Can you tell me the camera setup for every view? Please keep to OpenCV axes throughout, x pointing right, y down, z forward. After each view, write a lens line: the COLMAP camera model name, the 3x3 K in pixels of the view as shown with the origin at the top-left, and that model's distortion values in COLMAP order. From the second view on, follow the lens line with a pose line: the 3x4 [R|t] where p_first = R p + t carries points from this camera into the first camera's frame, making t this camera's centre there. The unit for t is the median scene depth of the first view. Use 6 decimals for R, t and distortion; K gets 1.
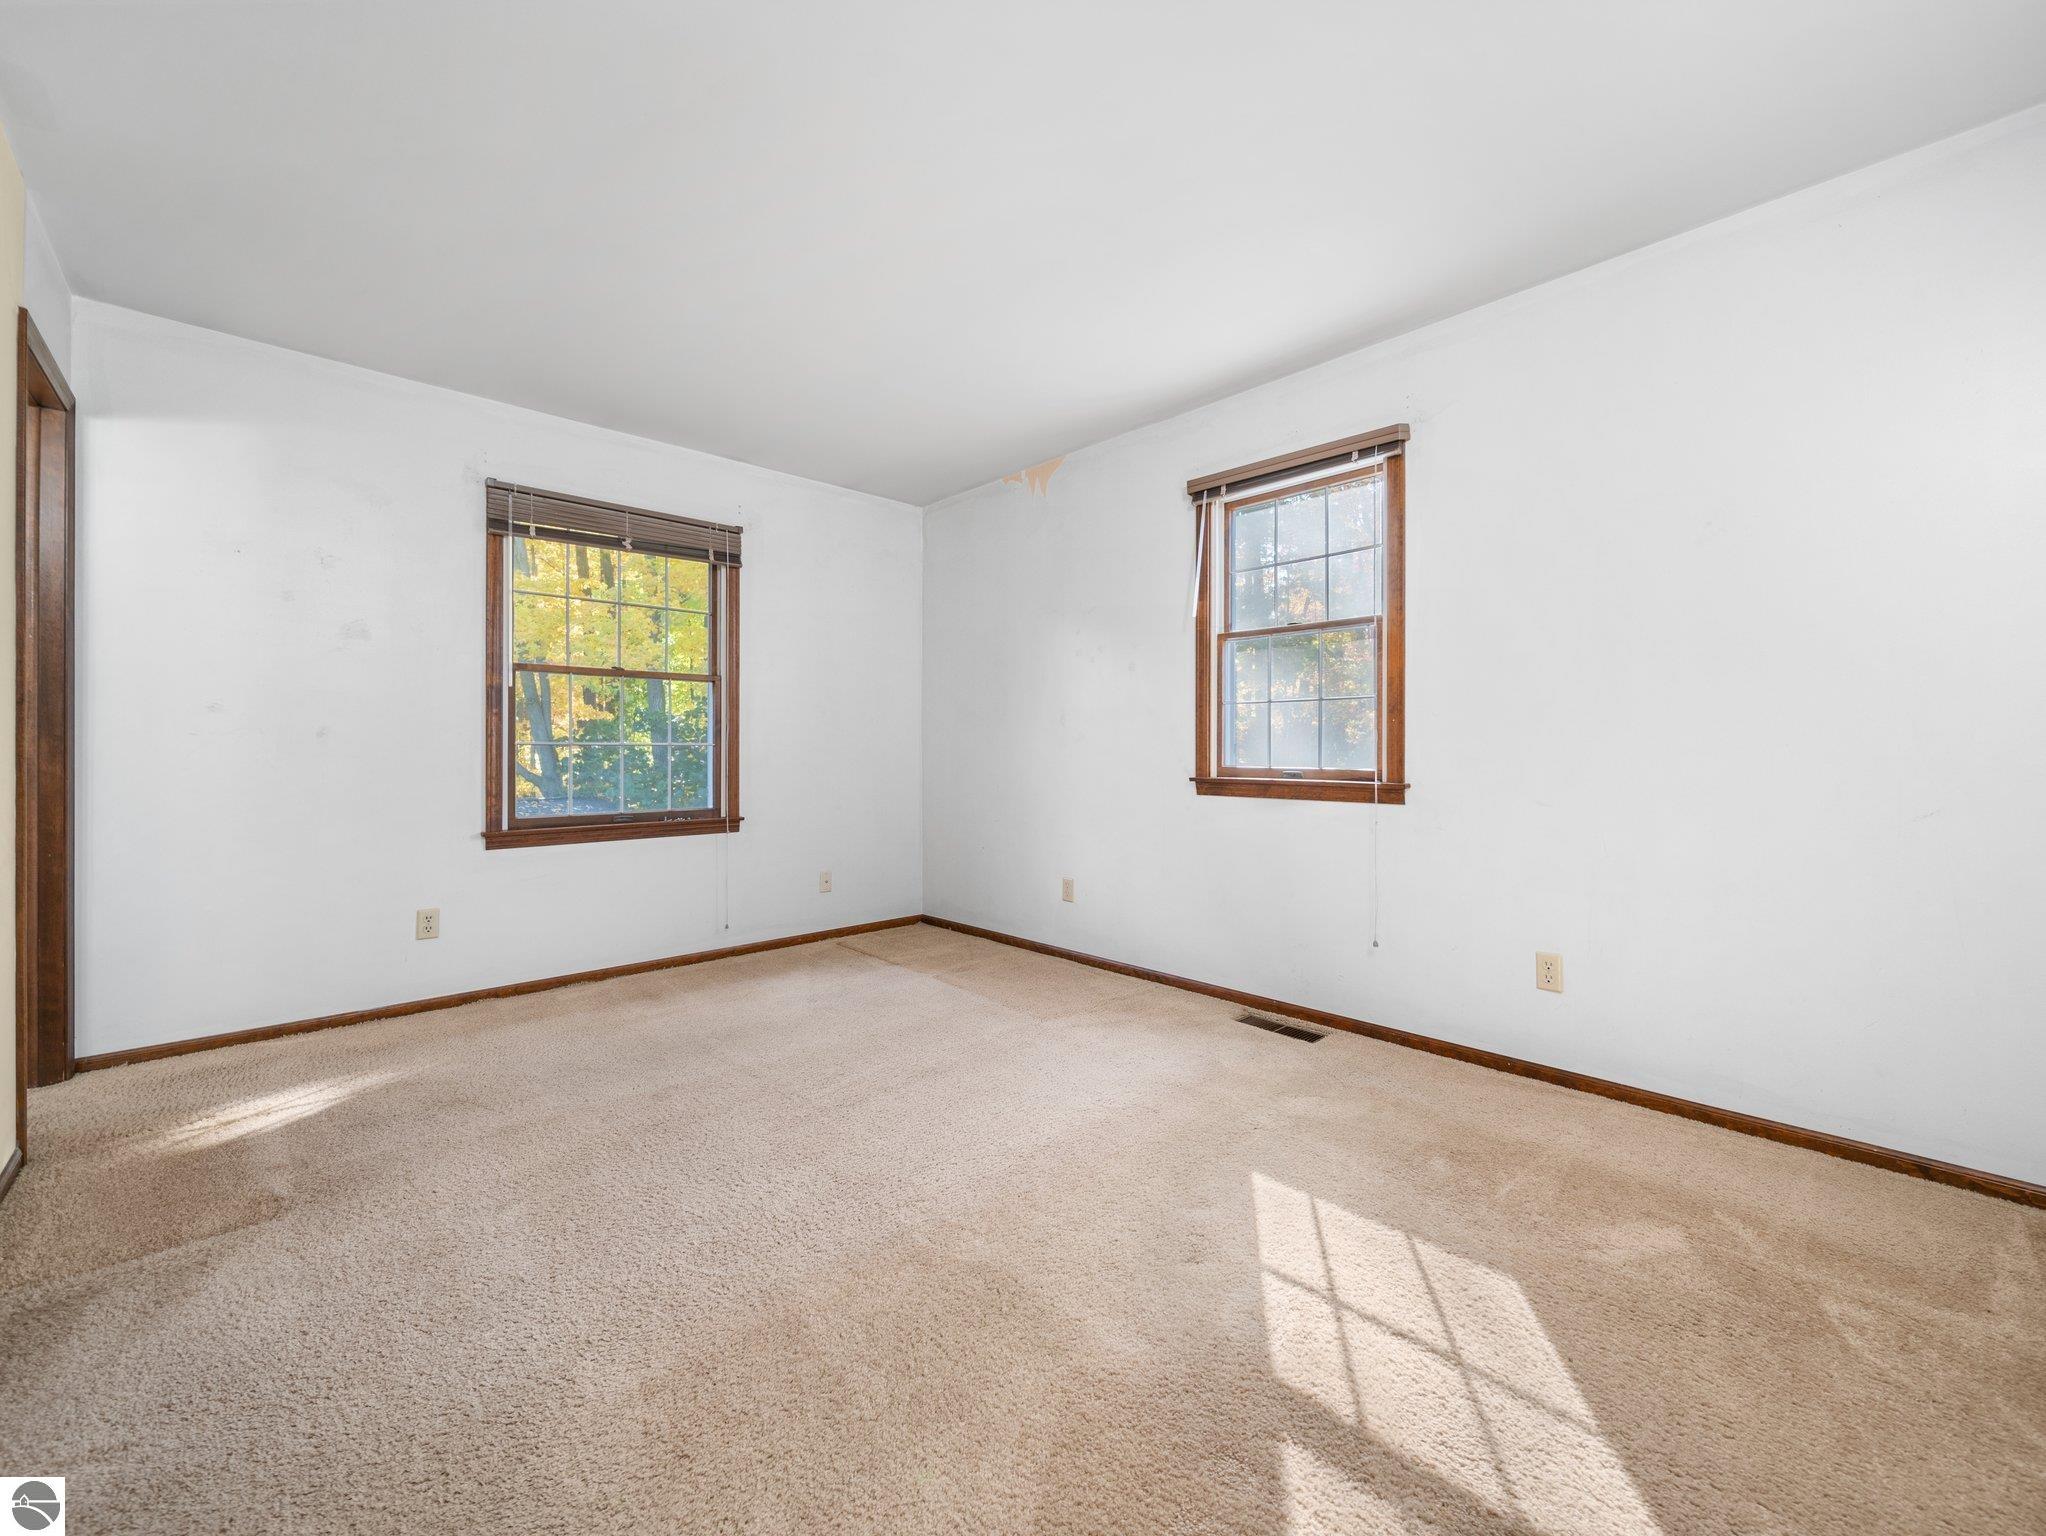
lens RADIAL K [[813.3, 0, 1026.5], [0, 813.3, 746.5], [0, 0, 1]] dist [0.002901, 0.000066]
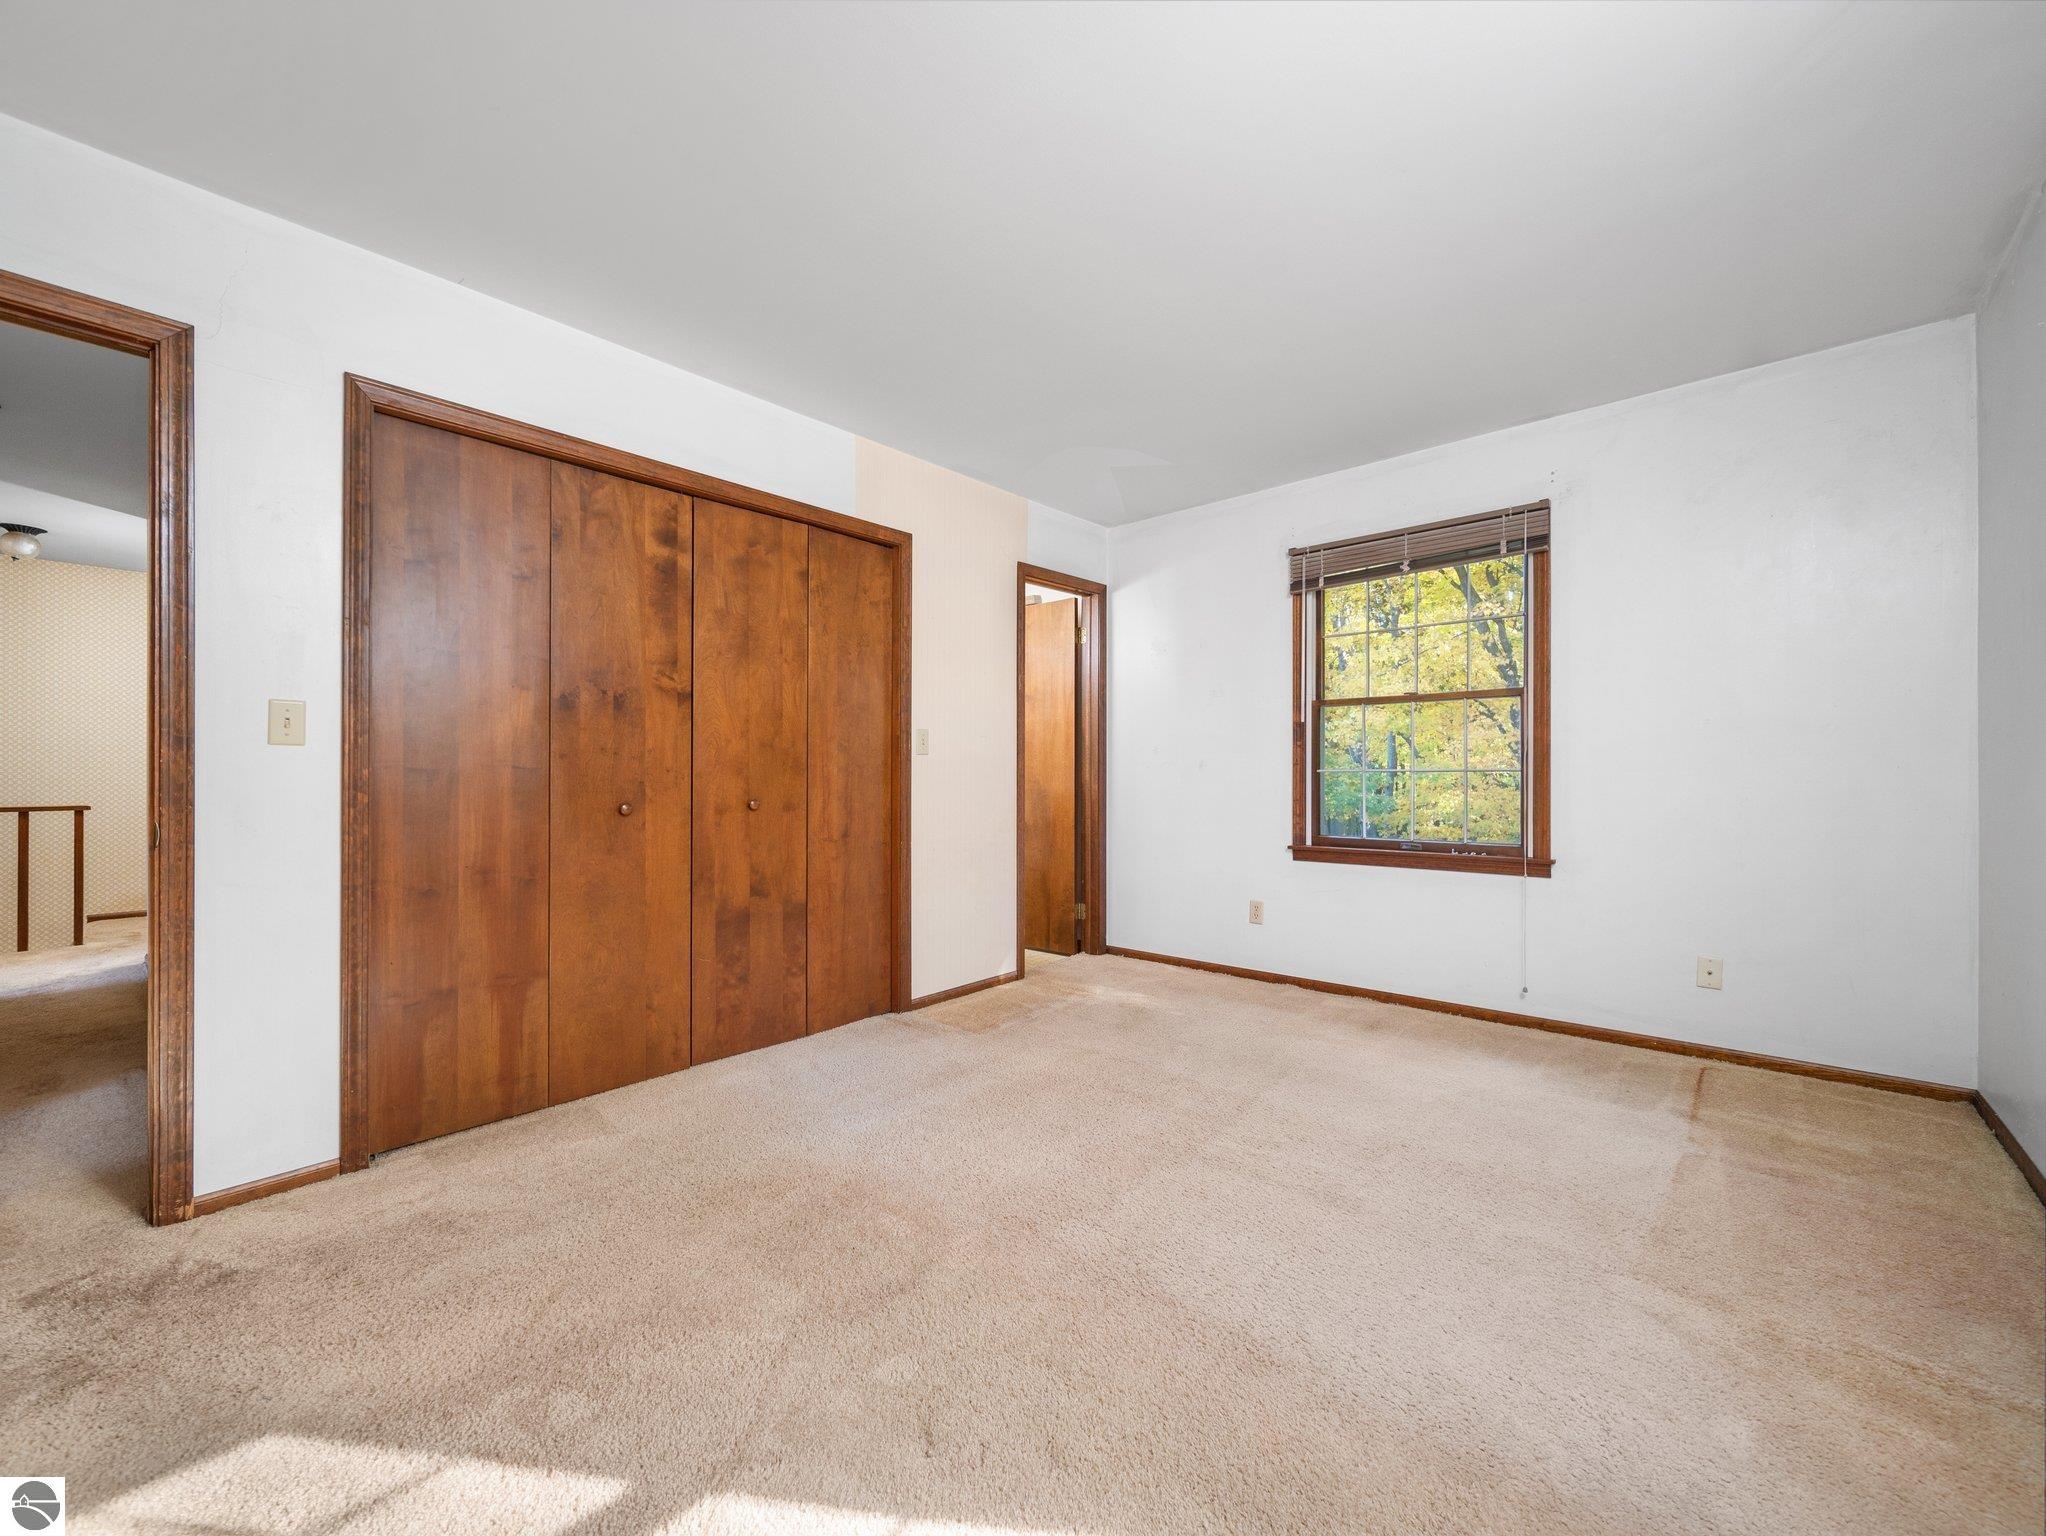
lens RADIAL K [[813.3, 0, 1027.6], [0, 813.3, 771.1], [0, 0, 1]] dist [0.002901, 0.000066]
pose [[0.099975, 0.000889, -0.994990, 0.473260], [0.011700, 0.999929, 0.002069, -0.010712], [0.994921, -0.011849, 0.099958, 0.480838]]
